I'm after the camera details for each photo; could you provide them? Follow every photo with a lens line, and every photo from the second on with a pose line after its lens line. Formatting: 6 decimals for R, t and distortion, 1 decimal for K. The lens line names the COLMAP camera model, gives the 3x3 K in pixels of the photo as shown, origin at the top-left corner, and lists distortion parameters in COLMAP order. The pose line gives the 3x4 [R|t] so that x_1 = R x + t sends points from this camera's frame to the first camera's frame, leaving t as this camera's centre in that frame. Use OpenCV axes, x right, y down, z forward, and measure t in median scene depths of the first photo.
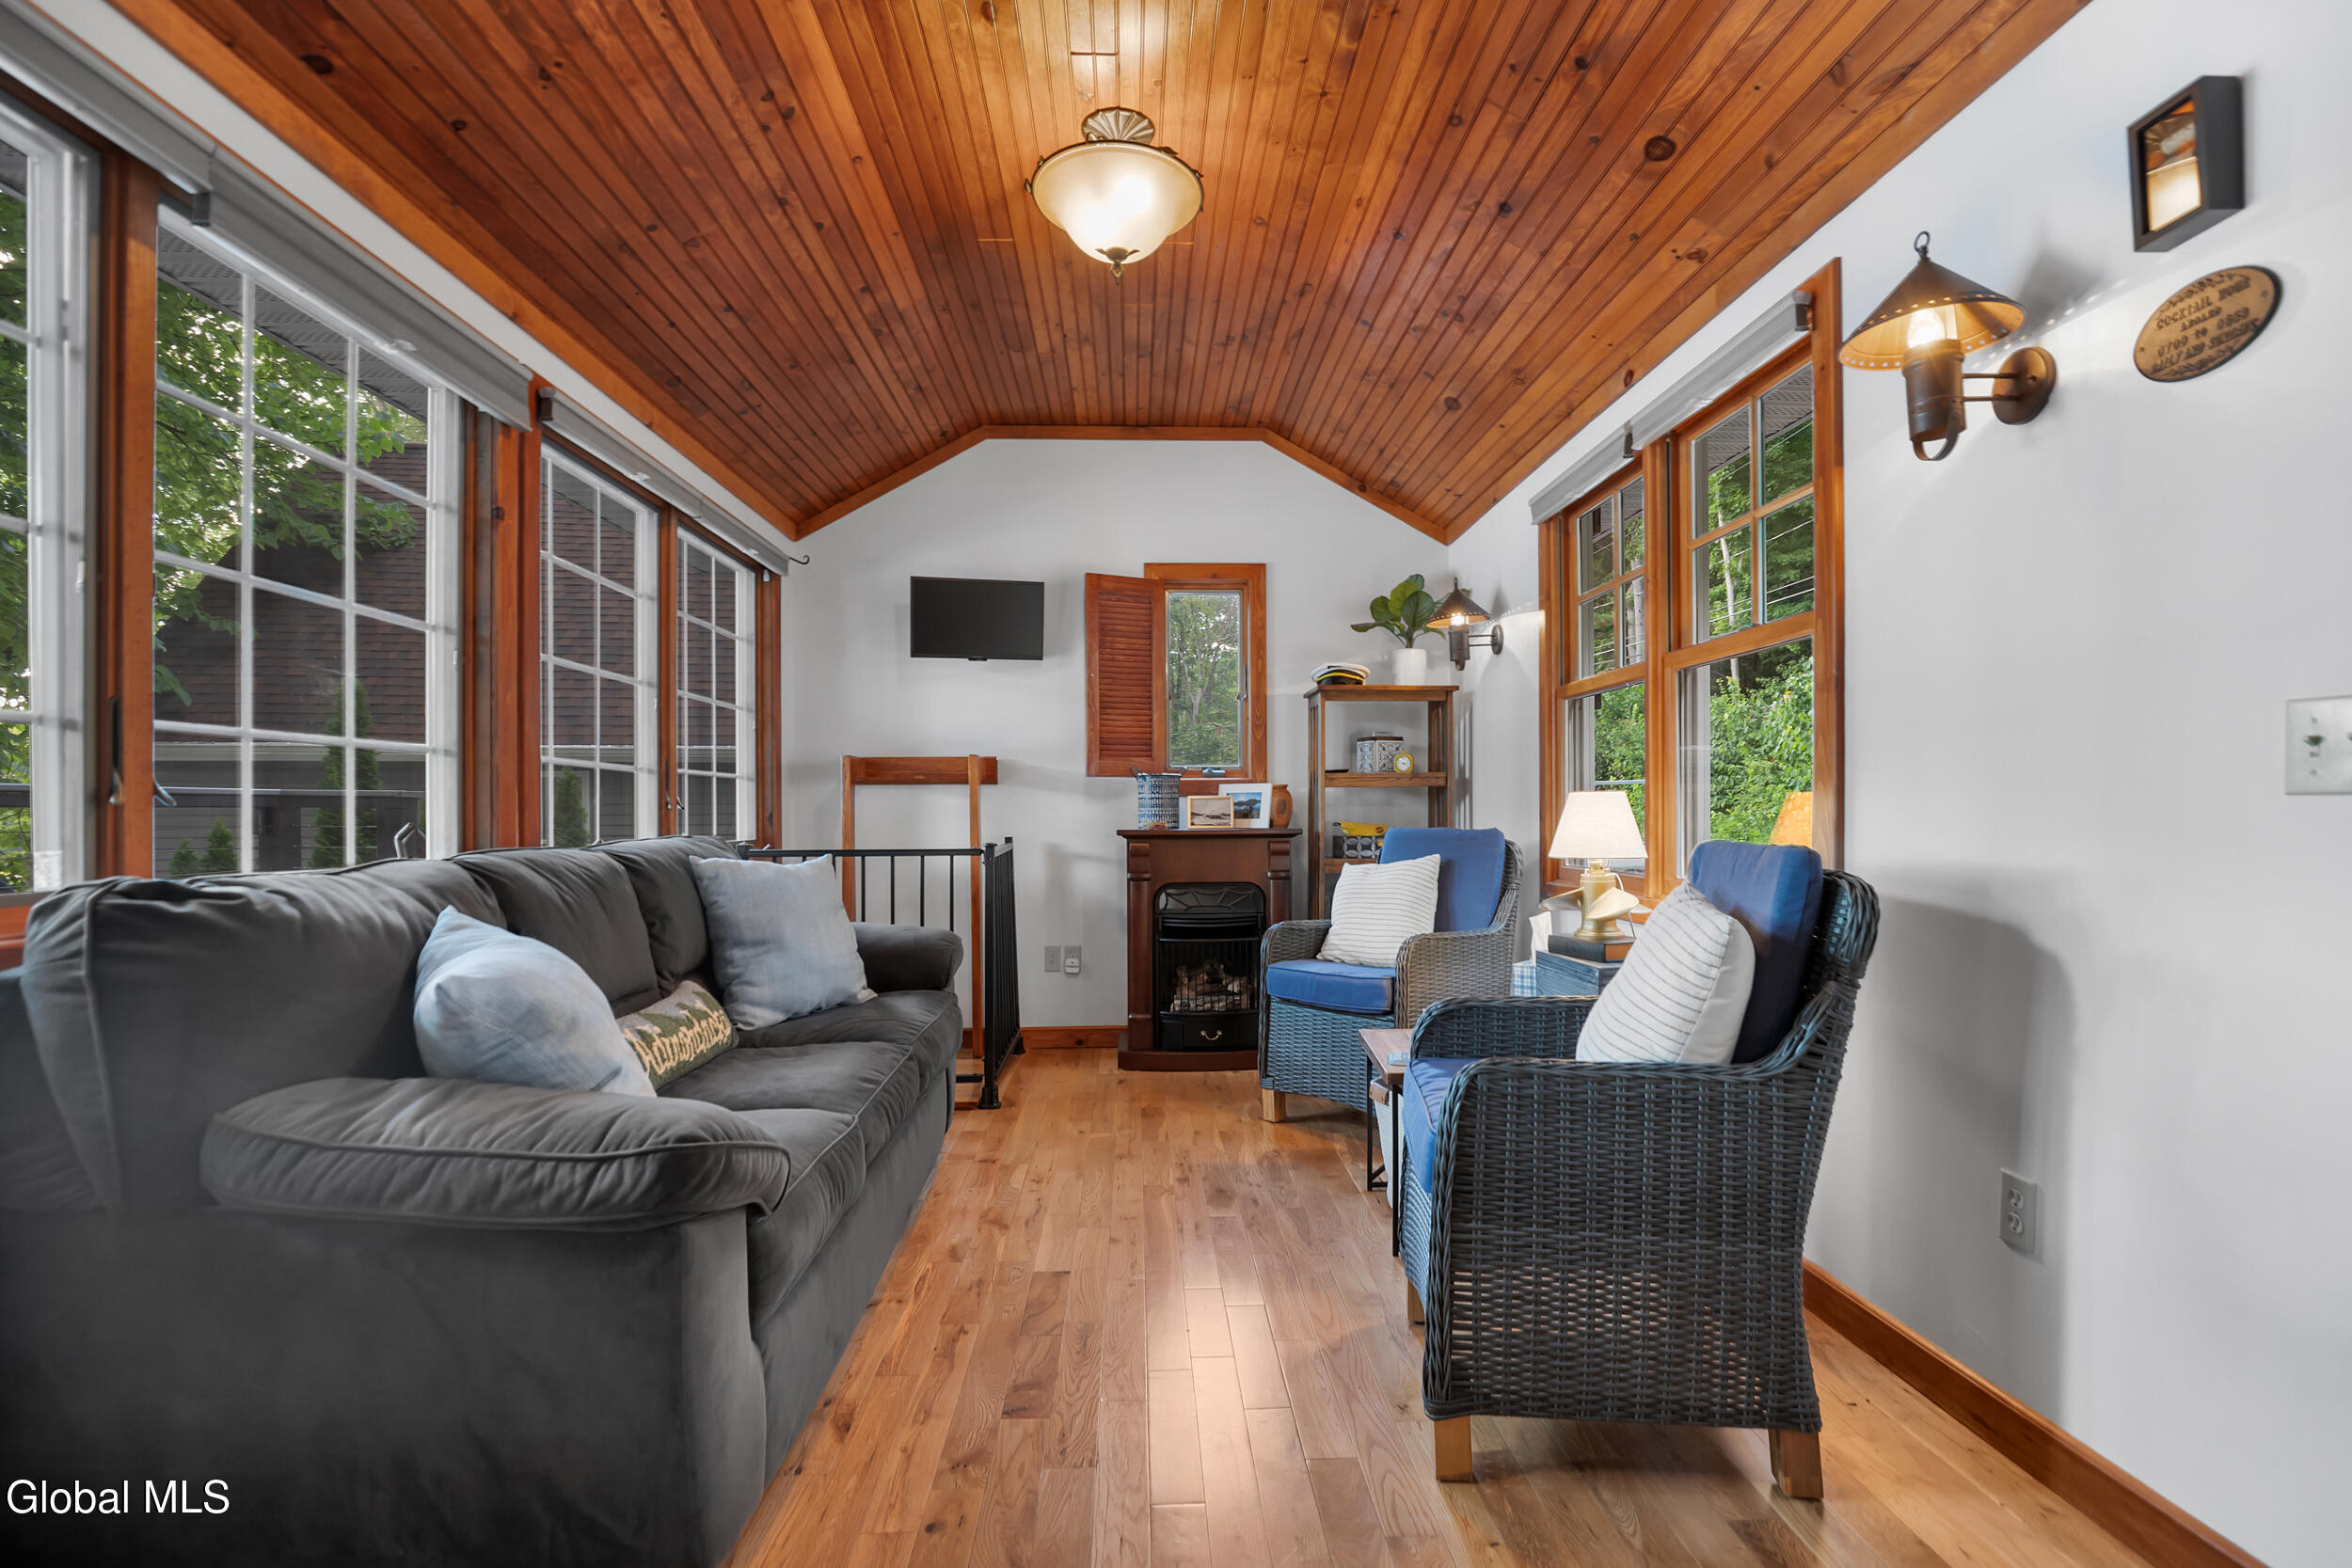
lens RADIAL K [[1113.7, 0, 1183.1], [0, 1113.7, 812.8], [0, 0, 1]] dist [-0.034809, -0.000027]
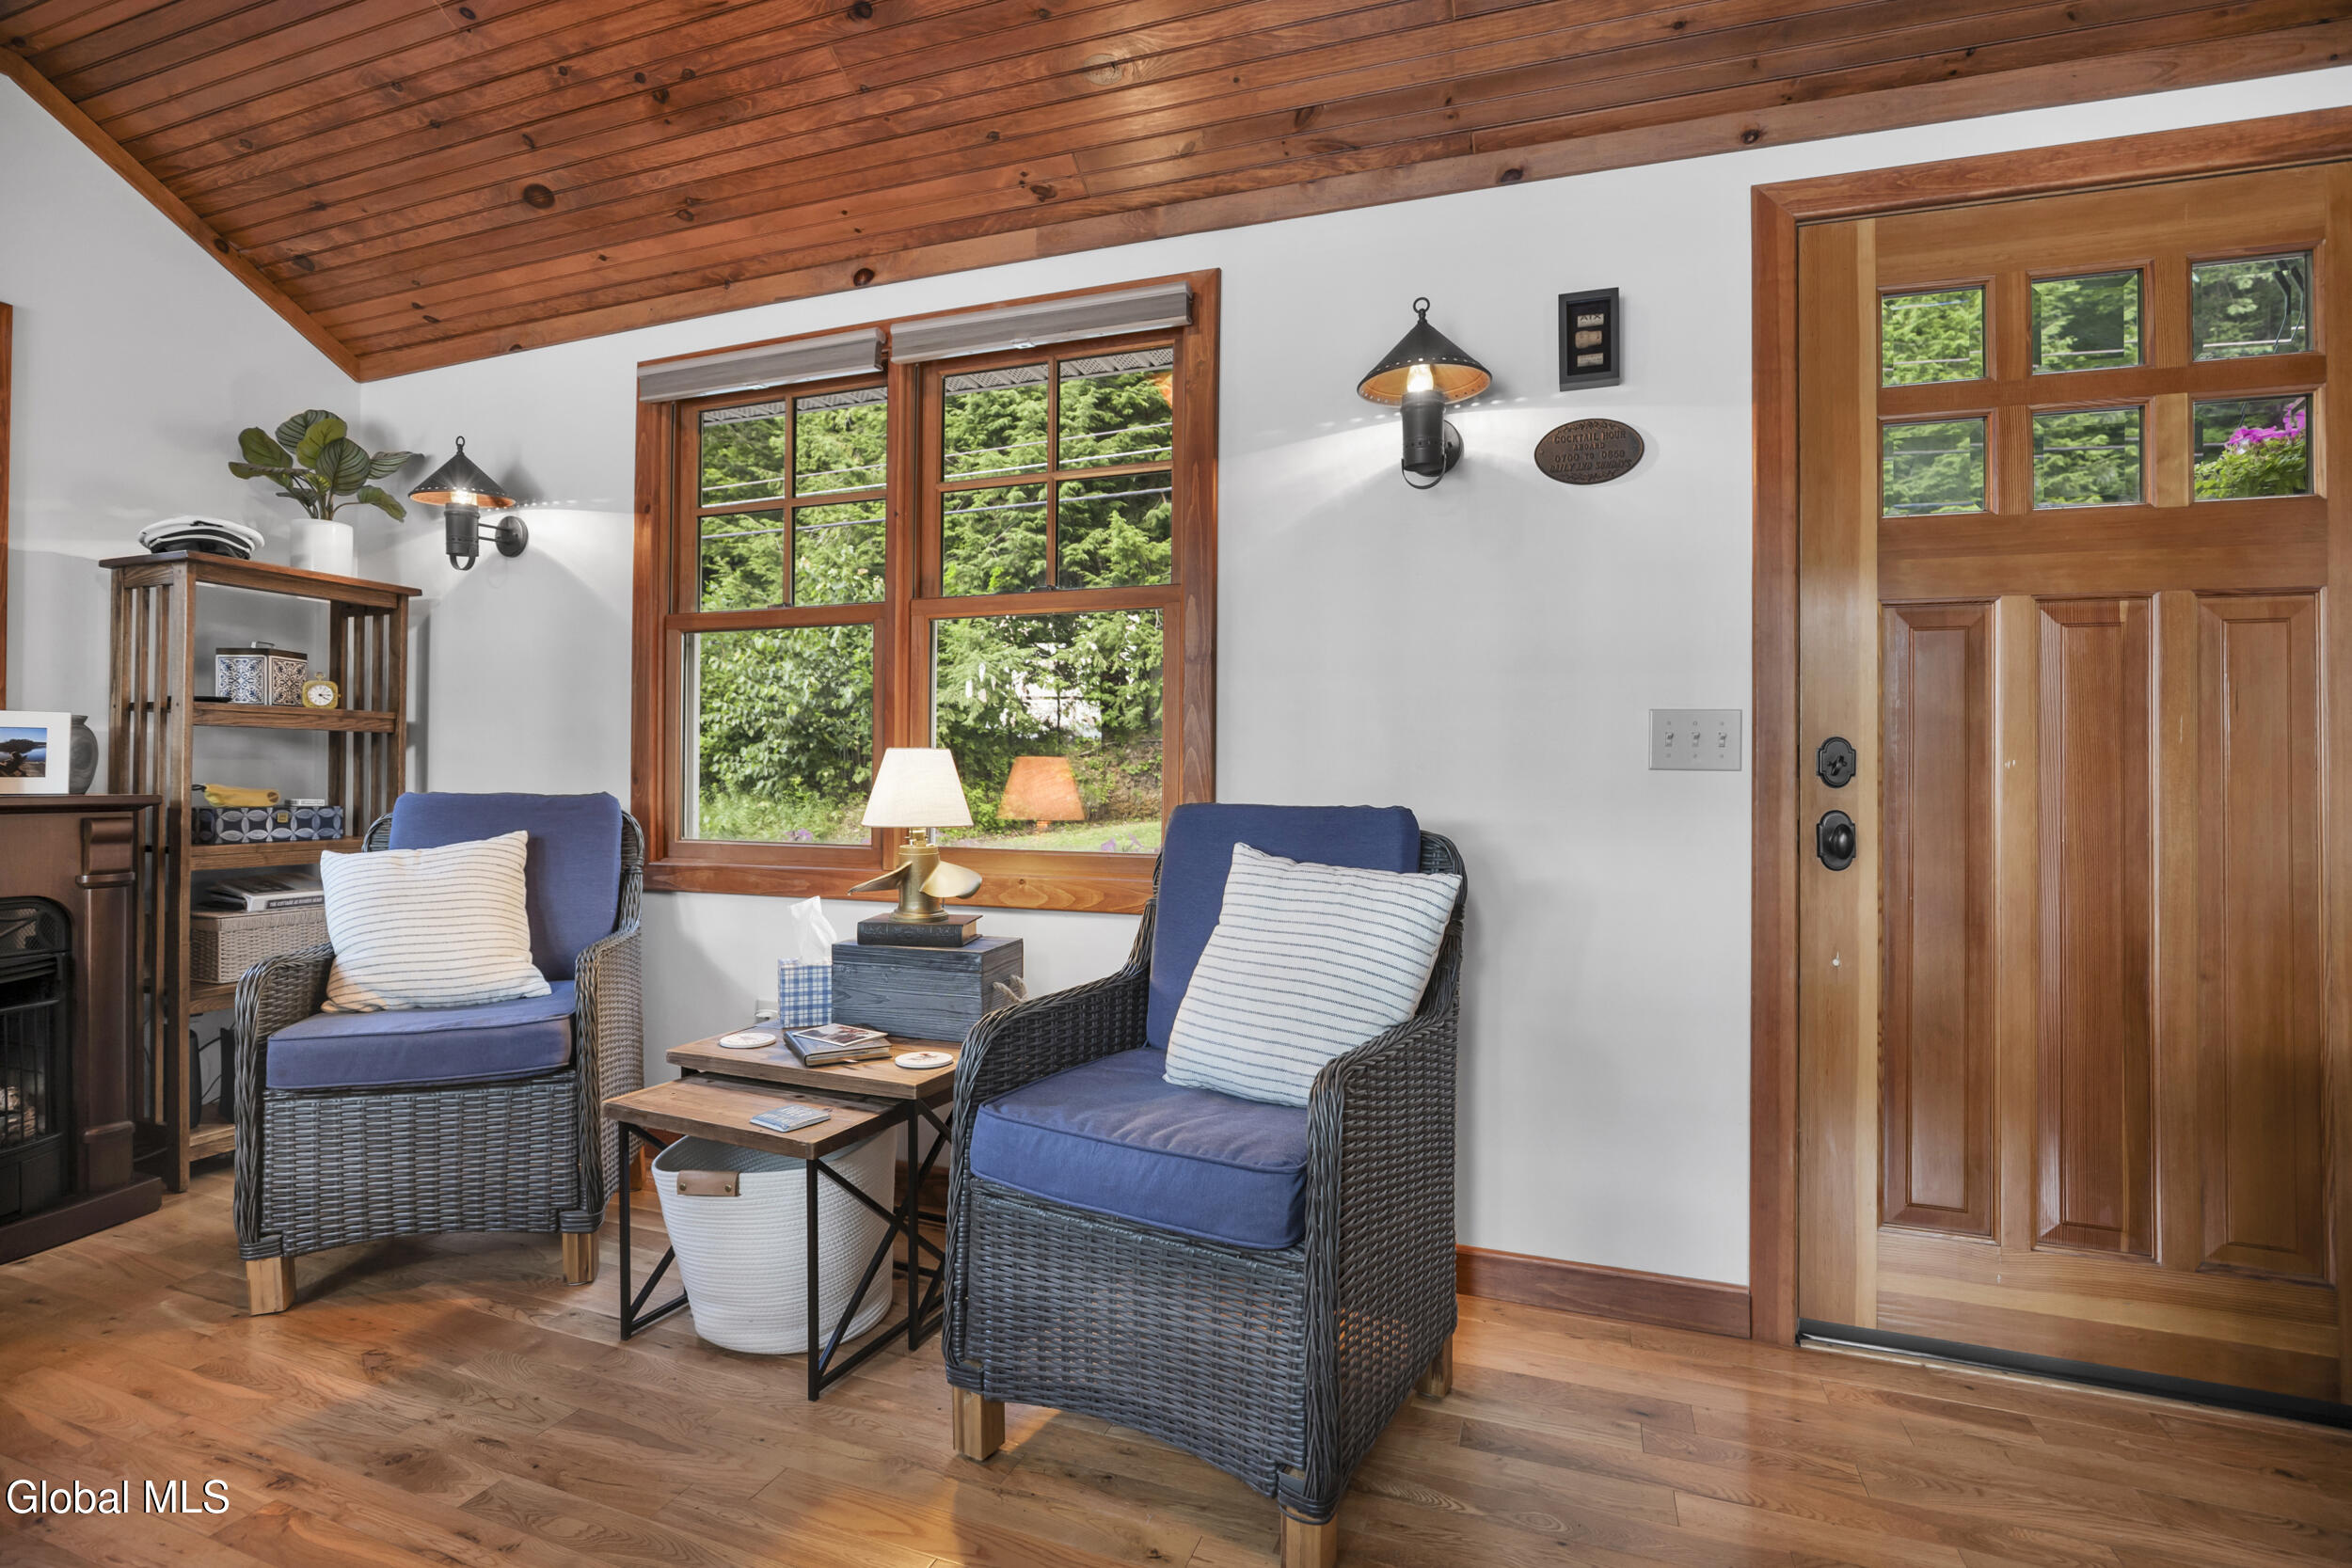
lens RADIAL K [[1115.2, 0, 1176.0], [0, 1115.2, 784.0], [0, 0, 1]] dist [-0.018923, 0.000513]
pose [[0.381466, 0.007090, 0.924356, -0.238345], [-0.010432, 0.999940, -0.003365, 0.005465], [-0.924324, -0.008359, 0.381517, 0.330416]]
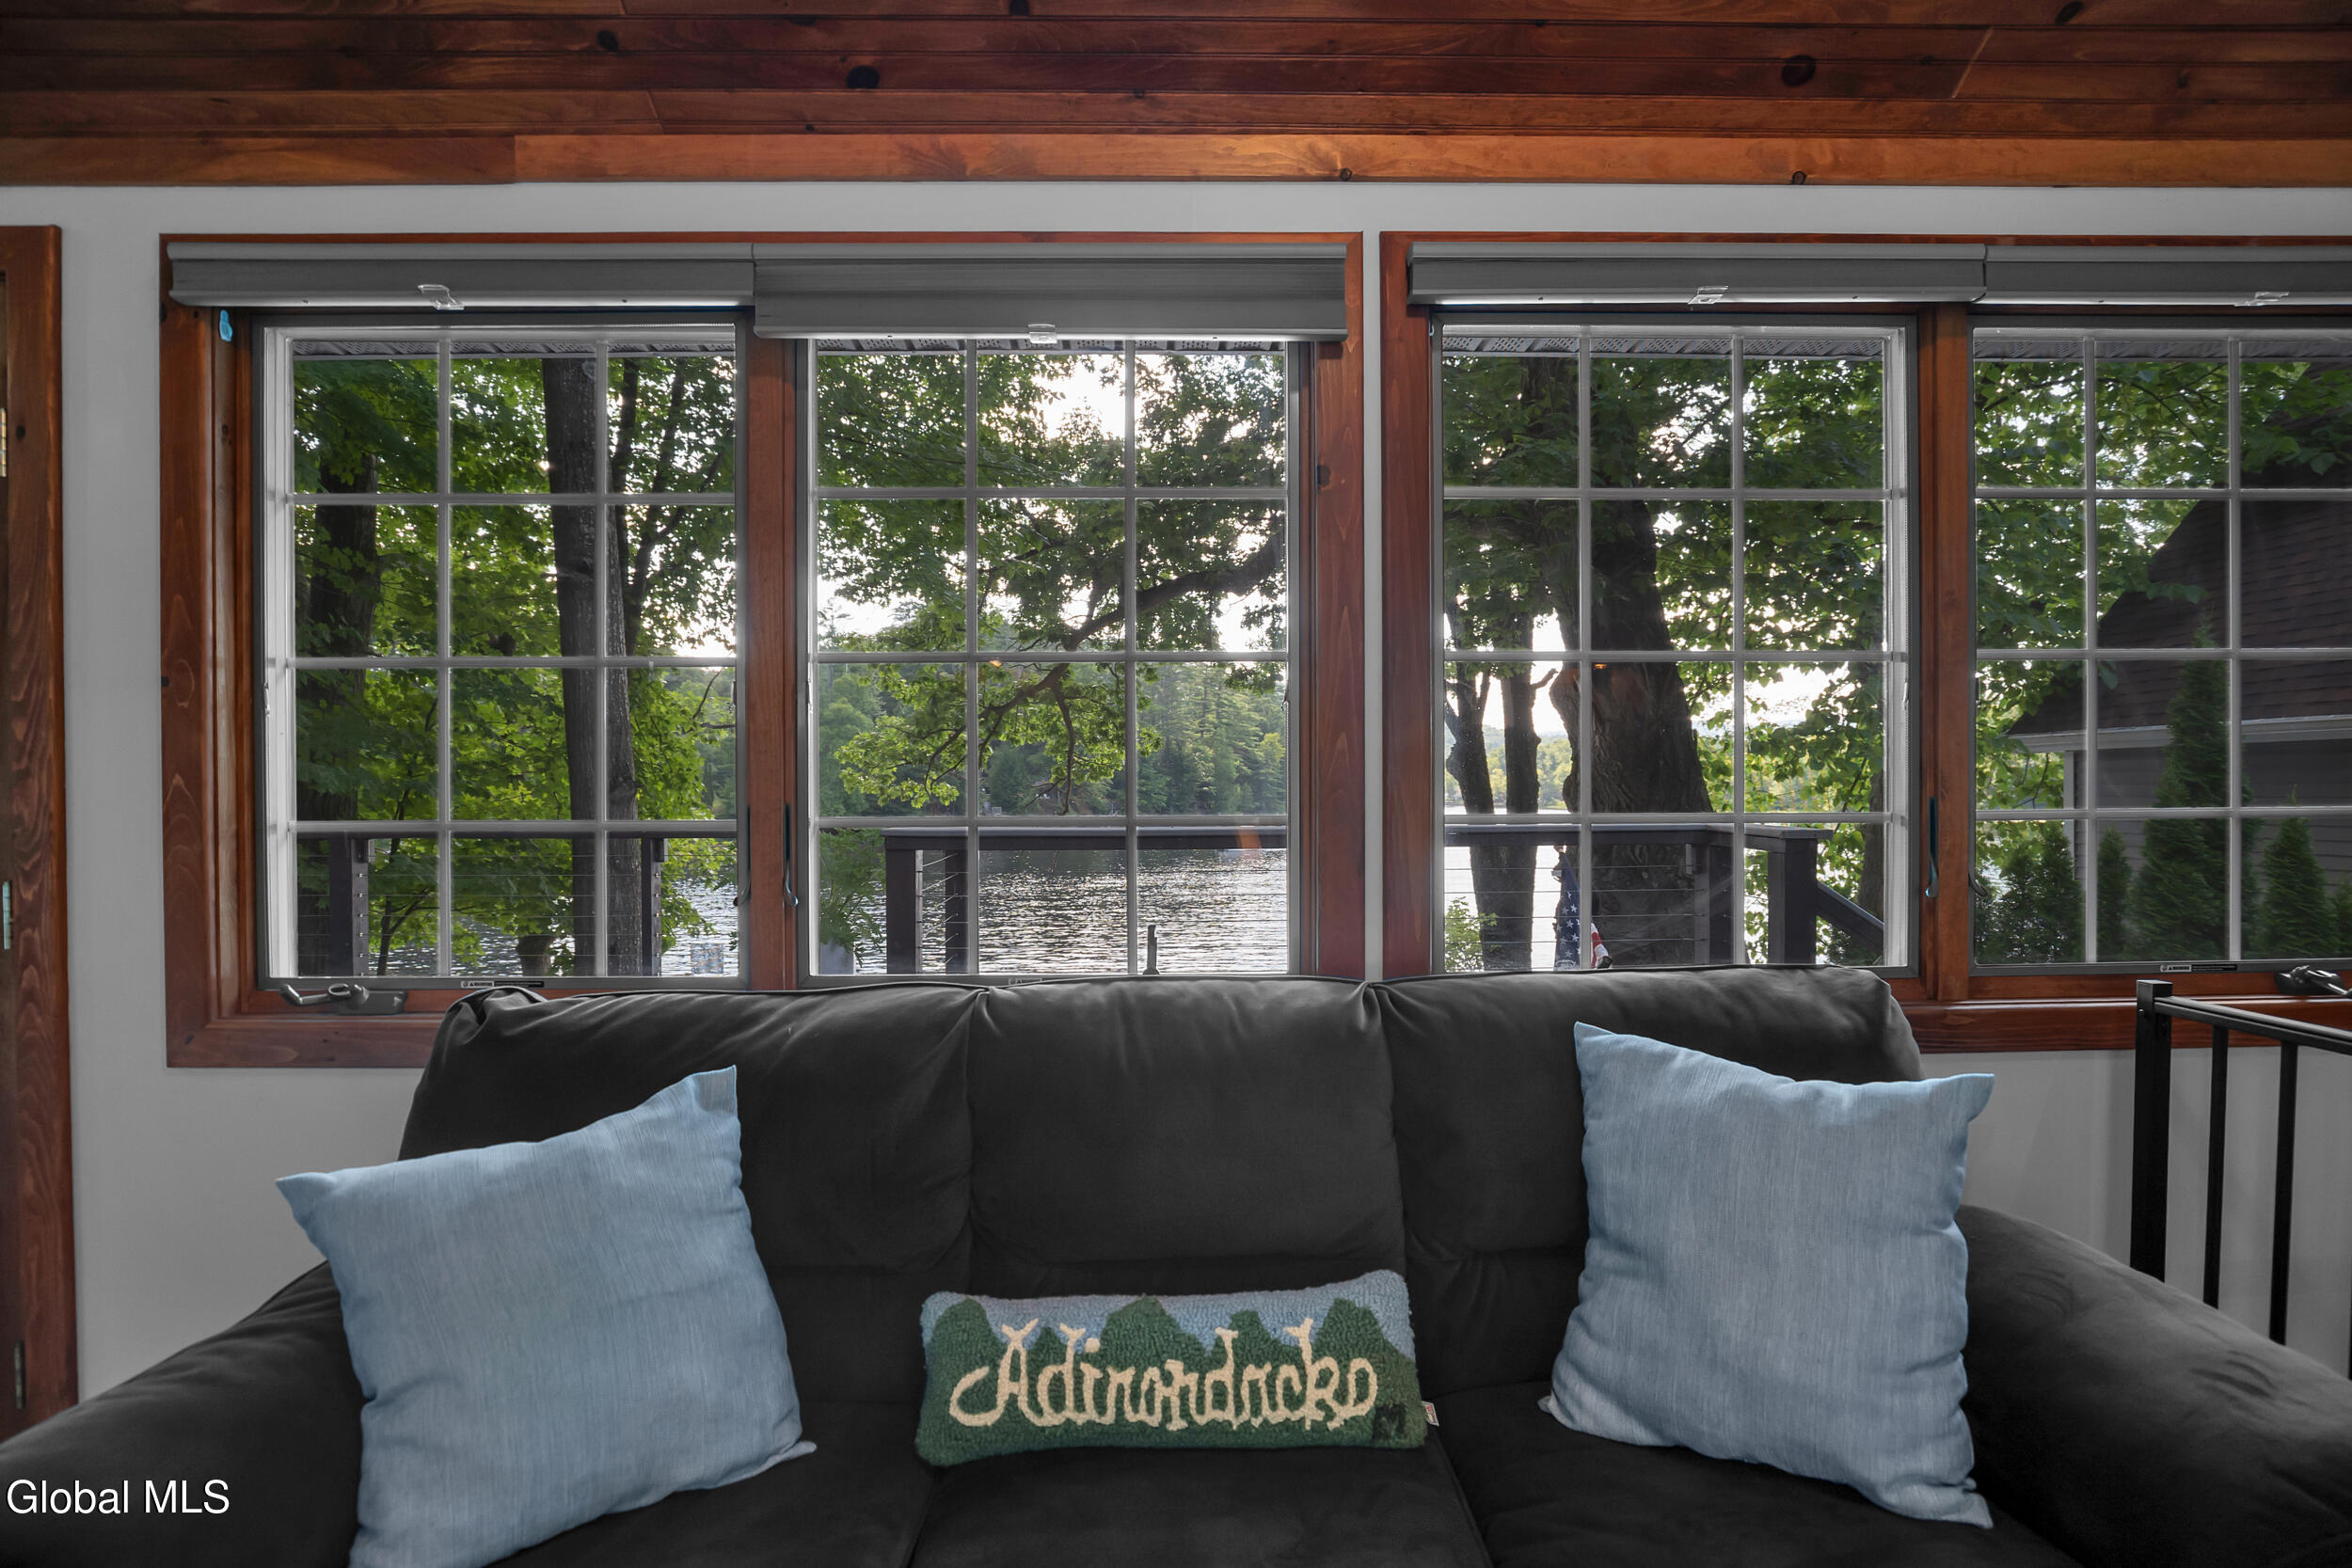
lens RADIAL K [[1208.0, 0, 1177.6], [0, 1208.0, 757.3], [0, 0, 1]] dist [-0.019656, 0.000529]
pose [[-0.023464, 0.003261, -0.999719, 0.087704], [0.003020, 0.999990, 0.003191, -0.065405], [0.999720, -0.002944, -0.023473, 0.600006]]
